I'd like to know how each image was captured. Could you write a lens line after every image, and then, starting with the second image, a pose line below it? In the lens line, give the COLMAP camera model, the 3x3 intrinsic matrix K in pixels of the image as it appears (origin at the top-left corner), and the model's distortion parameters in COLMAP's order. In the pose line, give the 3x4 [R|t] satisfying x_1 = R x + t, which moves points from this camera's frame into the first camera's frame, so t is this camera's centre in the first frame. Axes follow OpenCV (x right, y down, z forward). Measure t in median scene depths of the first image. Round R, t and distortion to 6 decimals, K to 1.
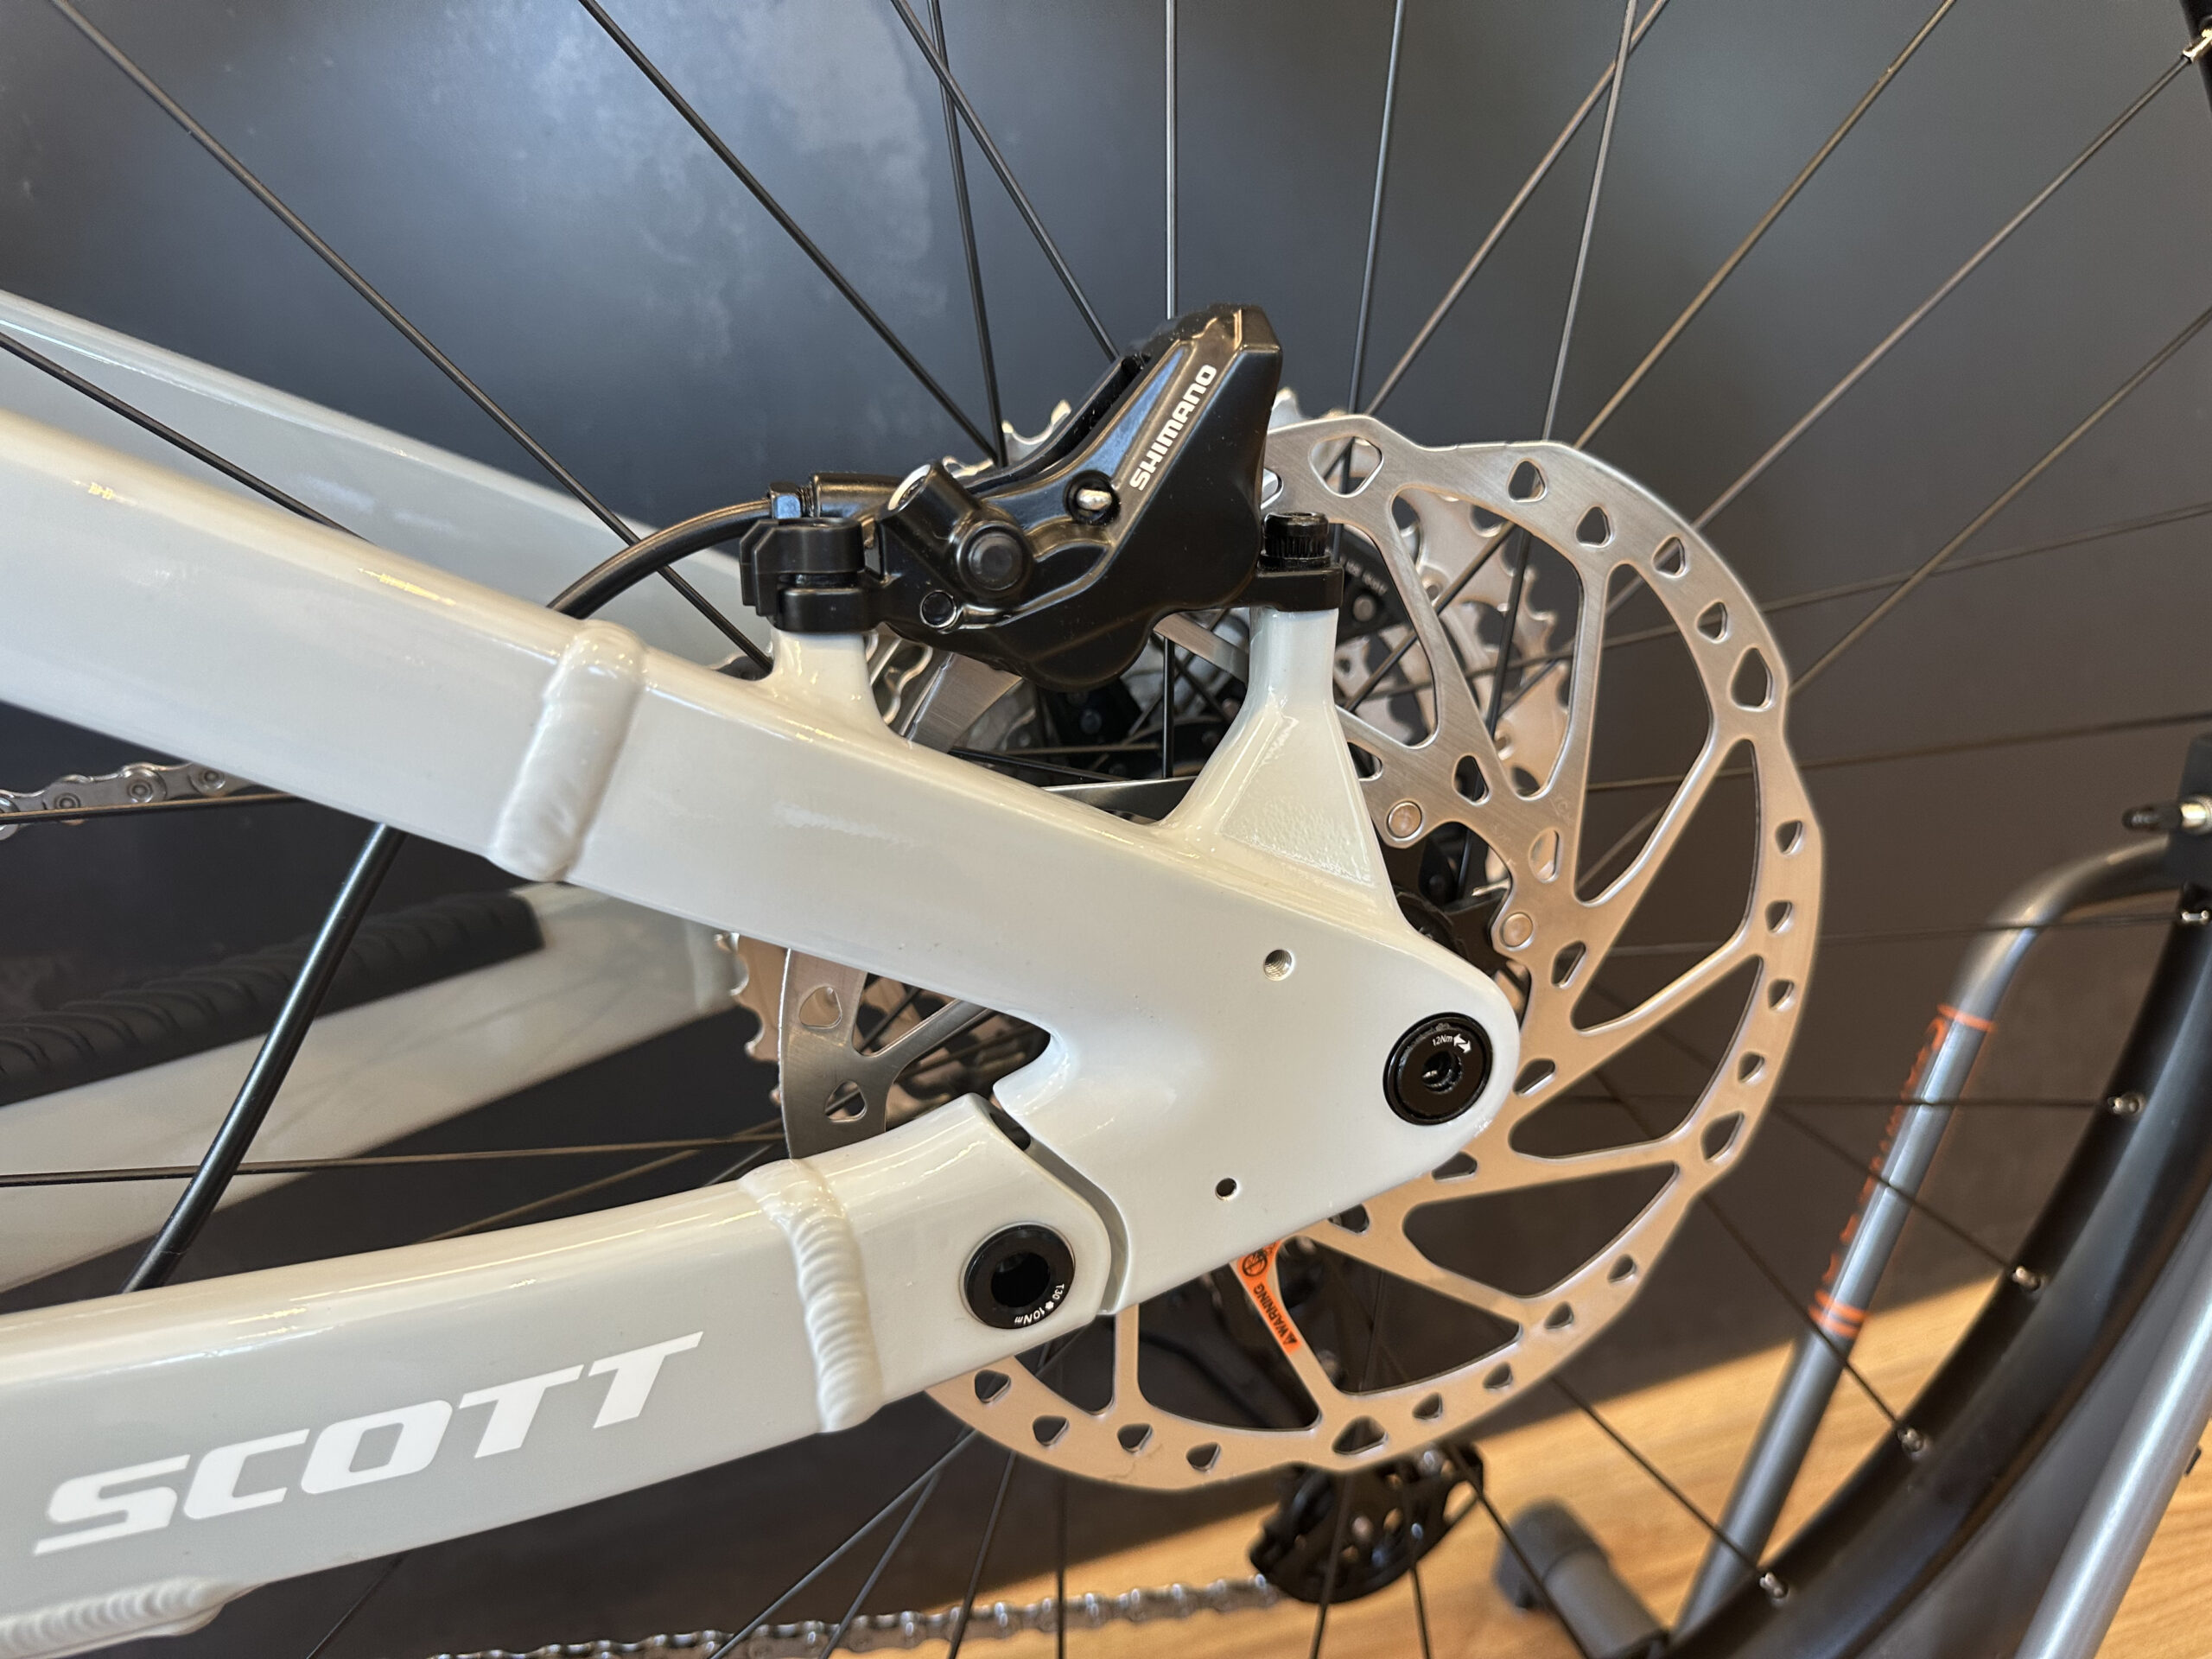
lens RADIAL K [[1548.5, 0, 1106.0], [0, 1548.5, 829.5], [0, 0, 1]] dist [0.032042, -0.069480]
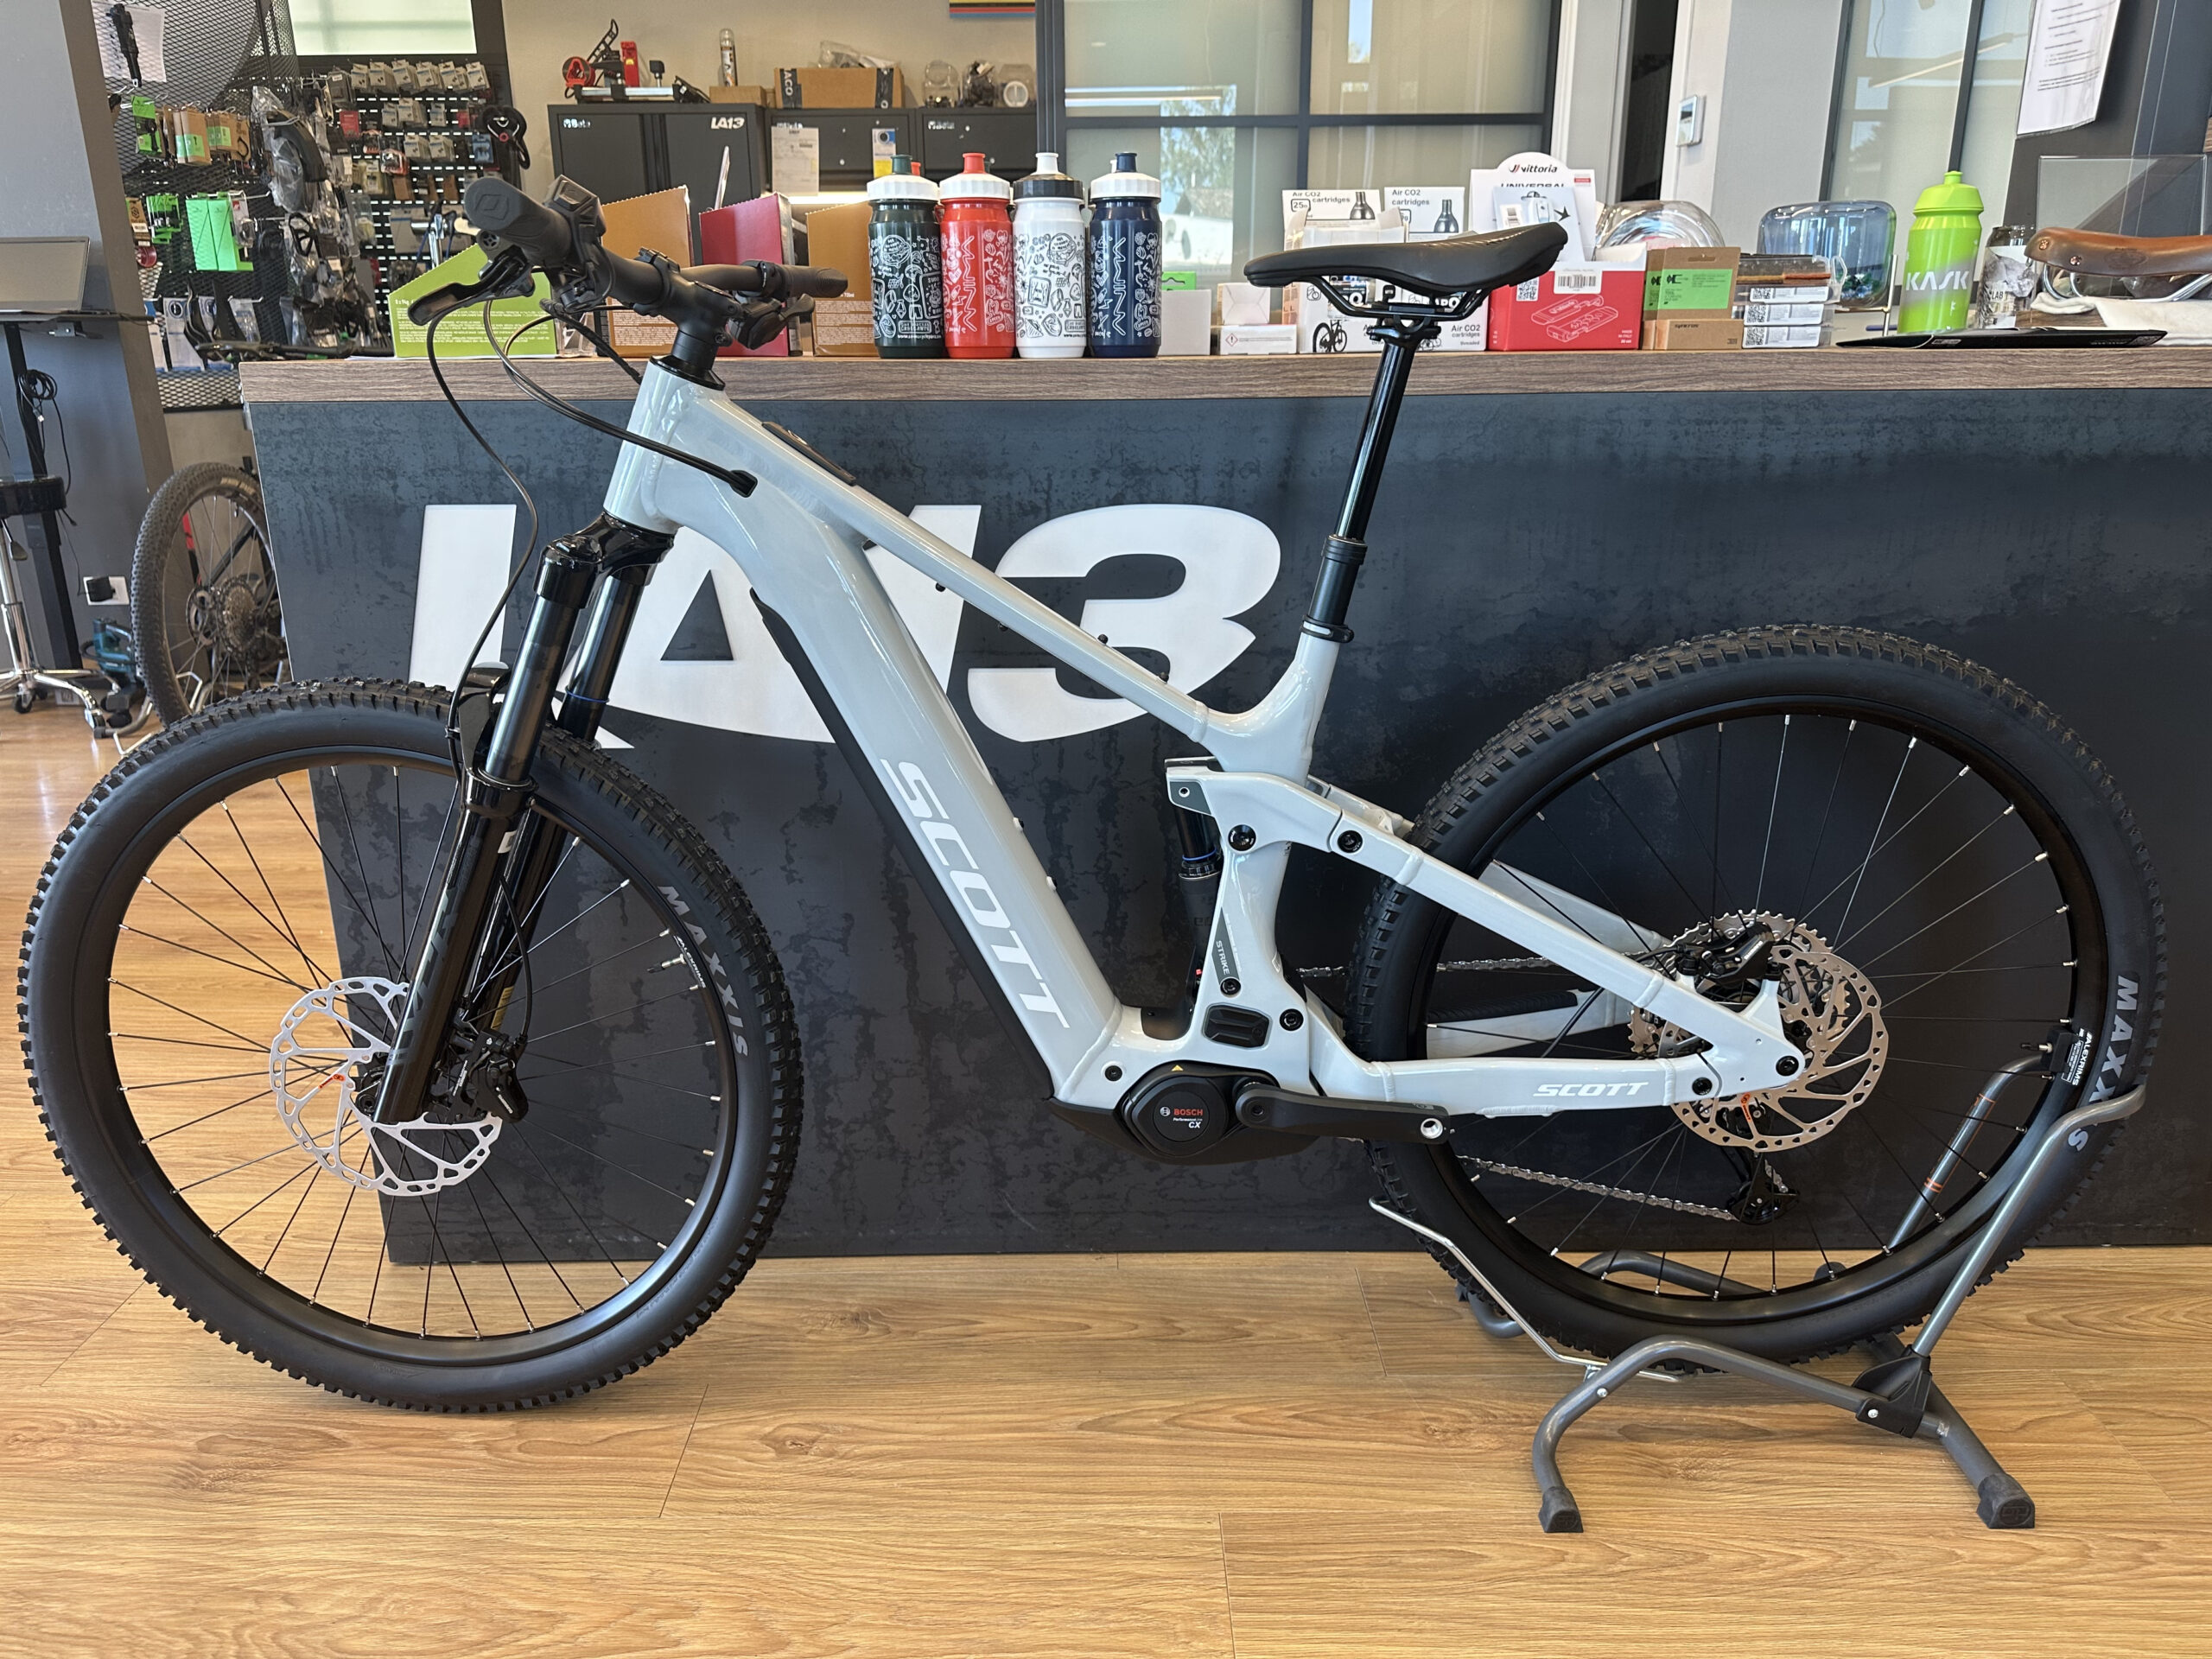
lens RADIAL K [[1548.5, 0, 1106.0], [0, 1548.5, 829.5], [0, 0, 1]] dist [0.032042, -0.069480]
pose [[0.942498, 0.144451, -0.301382, -0.456474], [-0.145057, 0.989211, 0.020494, -0.382871], [0.301090, 0.024402, 0.953283, -4.395072]]
